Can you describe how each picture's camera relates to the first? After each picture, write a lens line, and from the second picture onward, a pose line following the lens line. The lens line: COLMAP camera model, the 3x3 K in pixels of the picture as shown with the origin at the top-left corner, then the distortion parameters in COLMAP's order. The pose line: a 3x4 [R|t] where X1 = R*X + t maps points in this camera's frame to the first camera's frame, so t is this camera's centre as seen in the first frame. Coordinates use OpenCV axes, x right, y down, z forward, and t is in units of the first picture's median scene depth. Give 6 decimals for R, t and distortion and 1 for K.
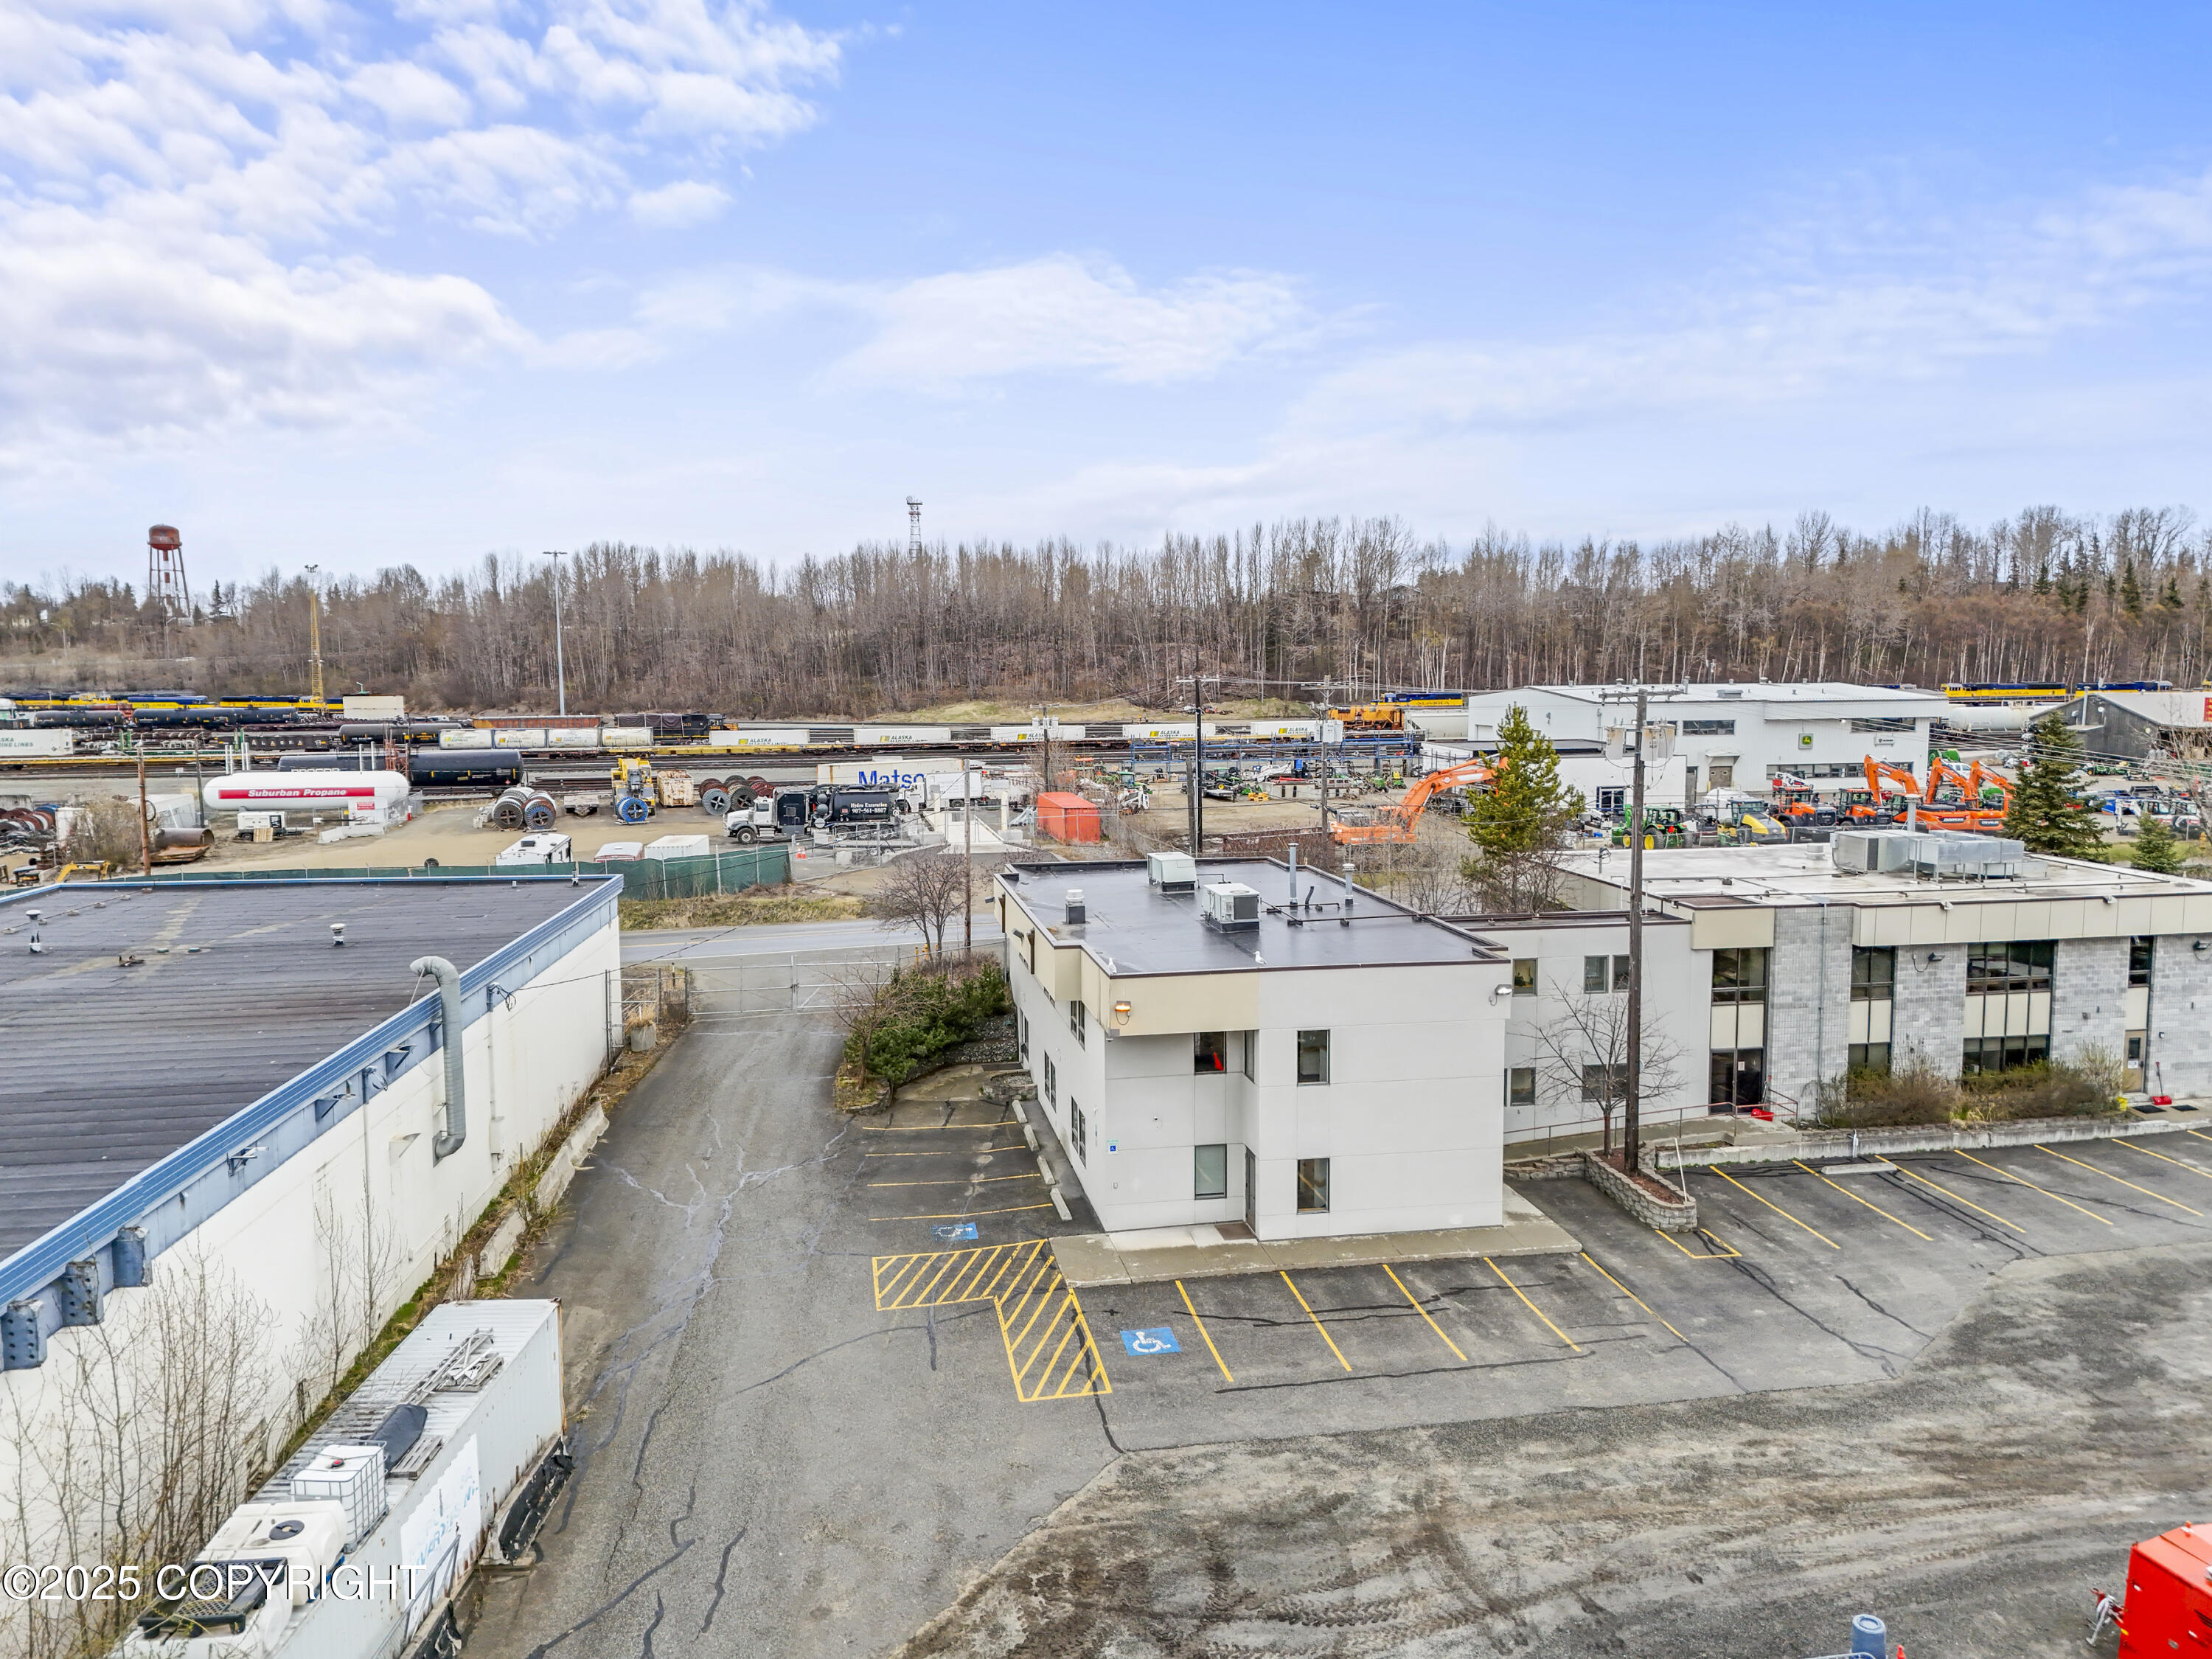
lens RADIAL K [[1625.9, 0, 1115.1], [0, 1625.9, 819.4], [0, 0, 1]] dist [0.059298, -0.035978]
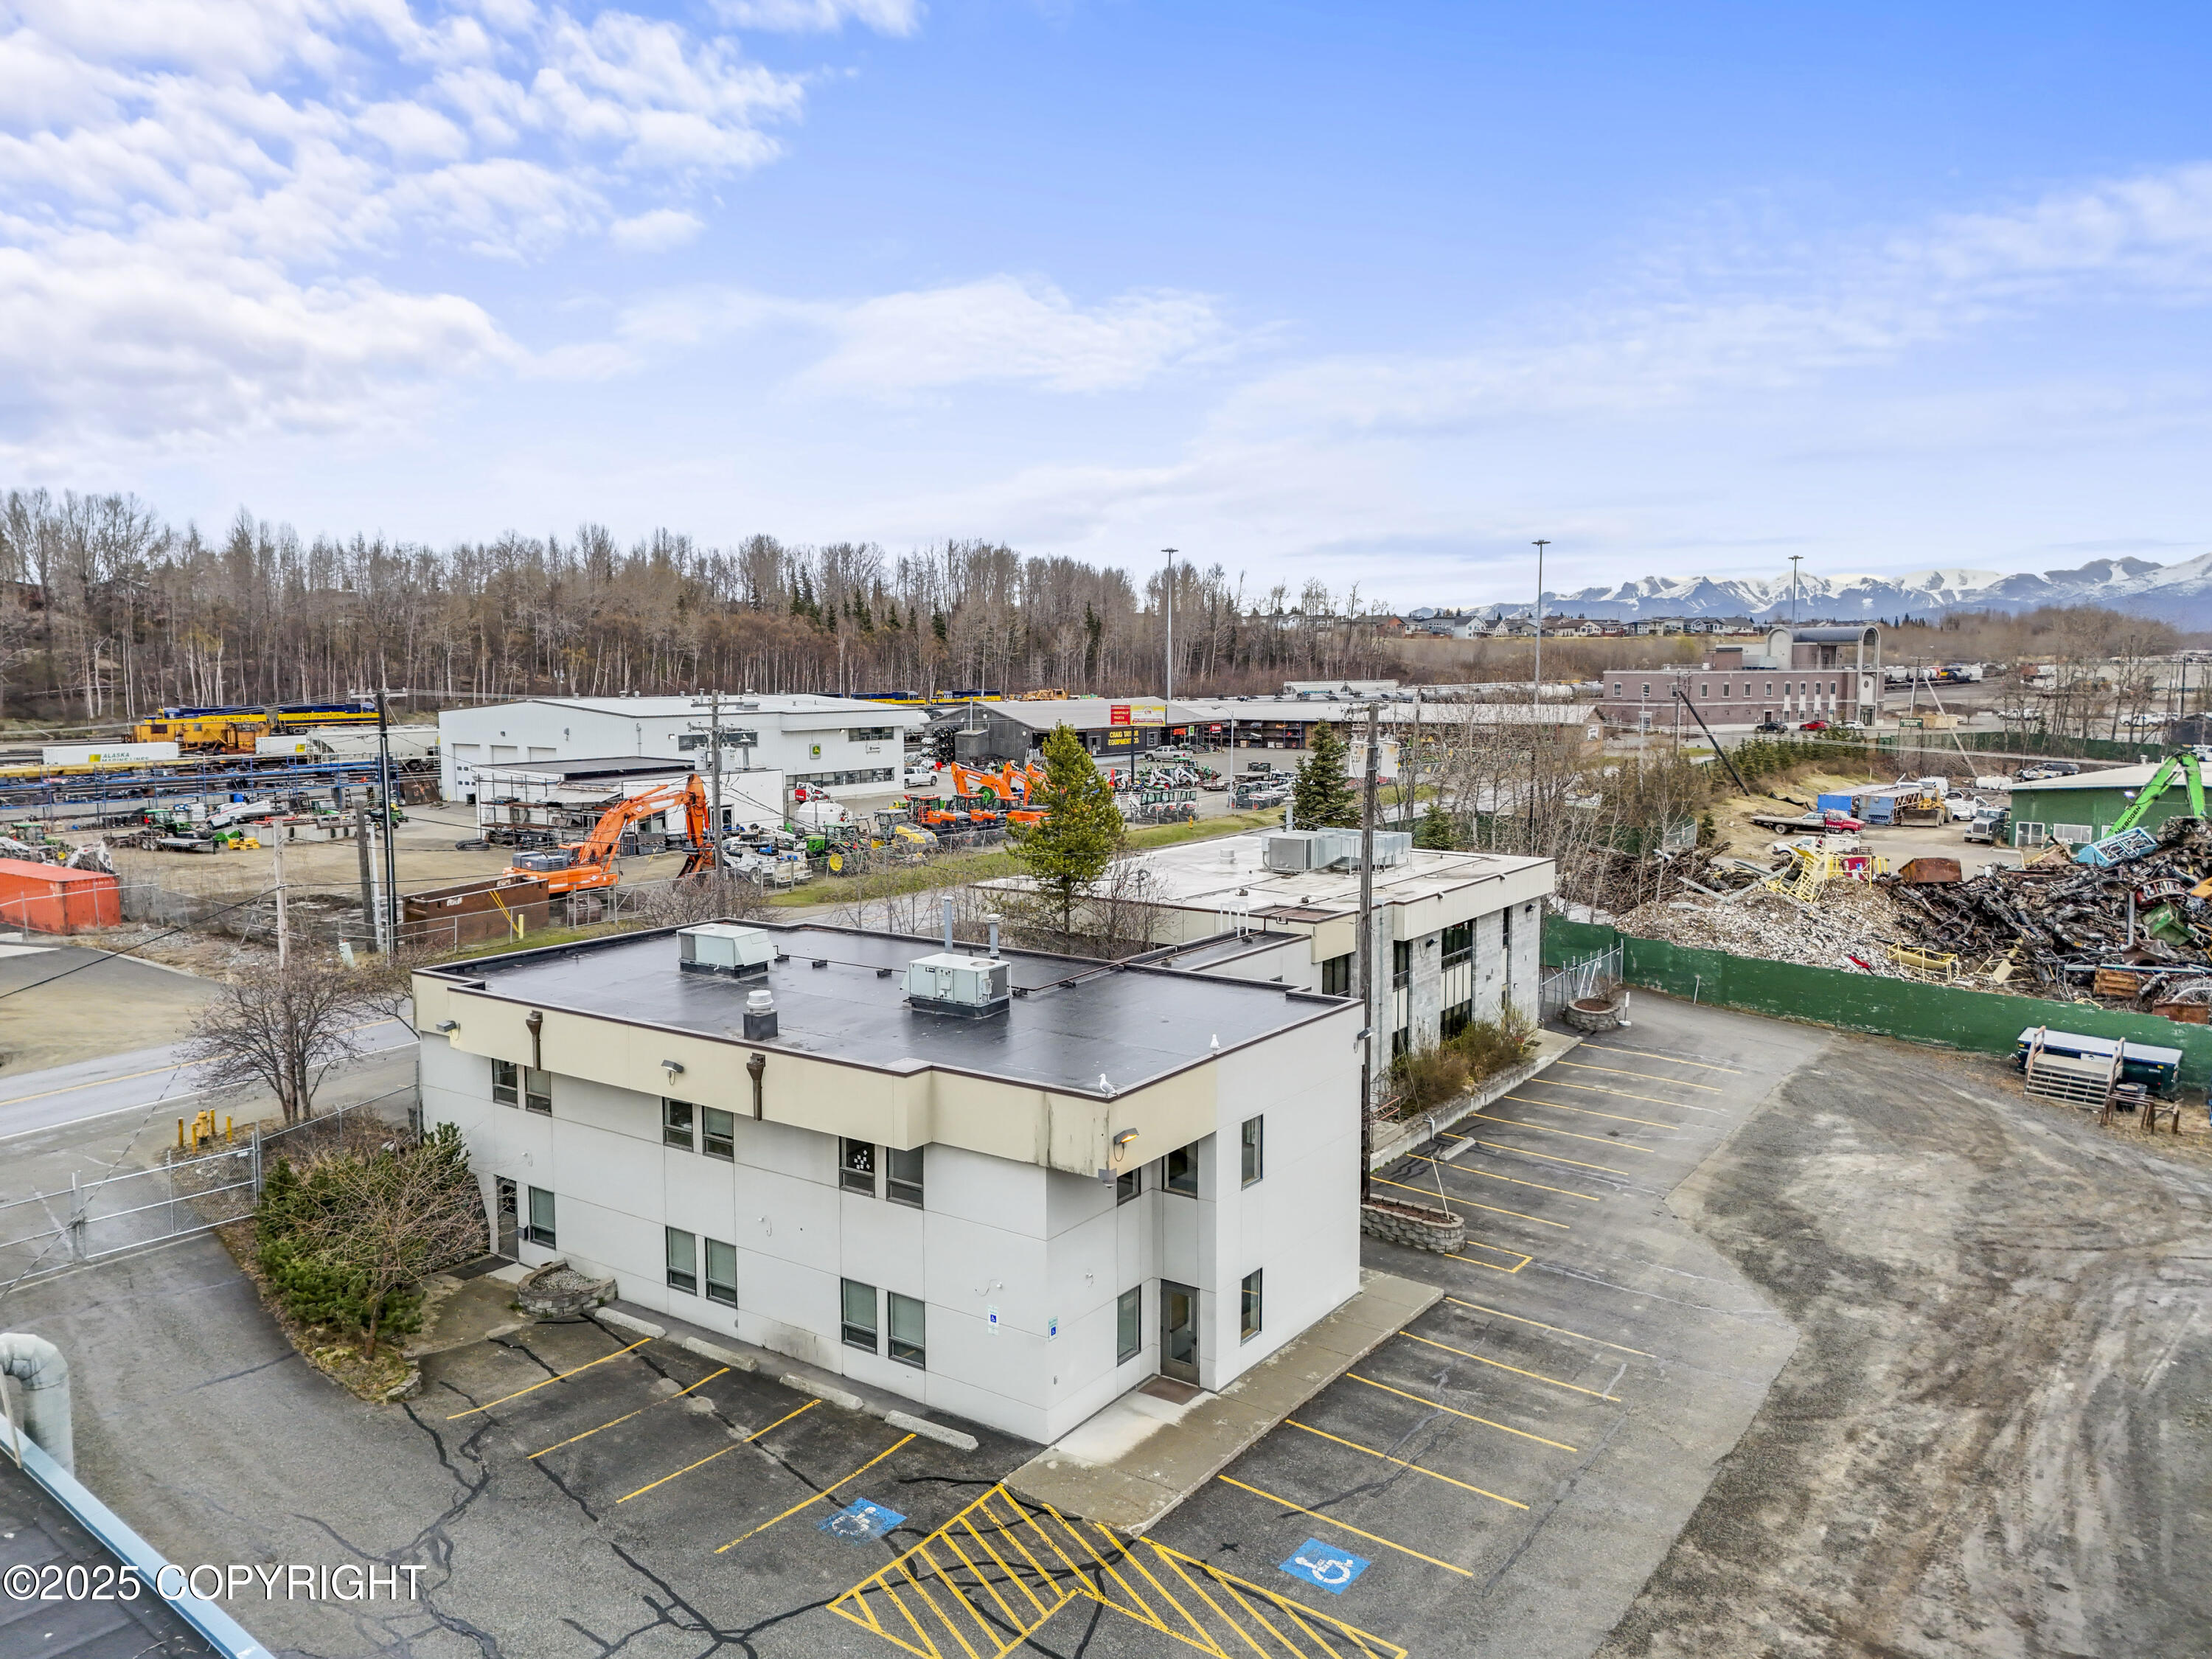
lens RADIAL K [[1625.9, 0, 1119.9], [0, 1625.9, 831.5], [0, 0, 1]] dist [0.059298, -0.035978]
pose [[0.714351, -0.068781, 0.696399, -0.485539], [0.068354, 0.997257, 0.028380, -0.042725], [-0.696441, 0.027329, 0.717093, 0.446957]]
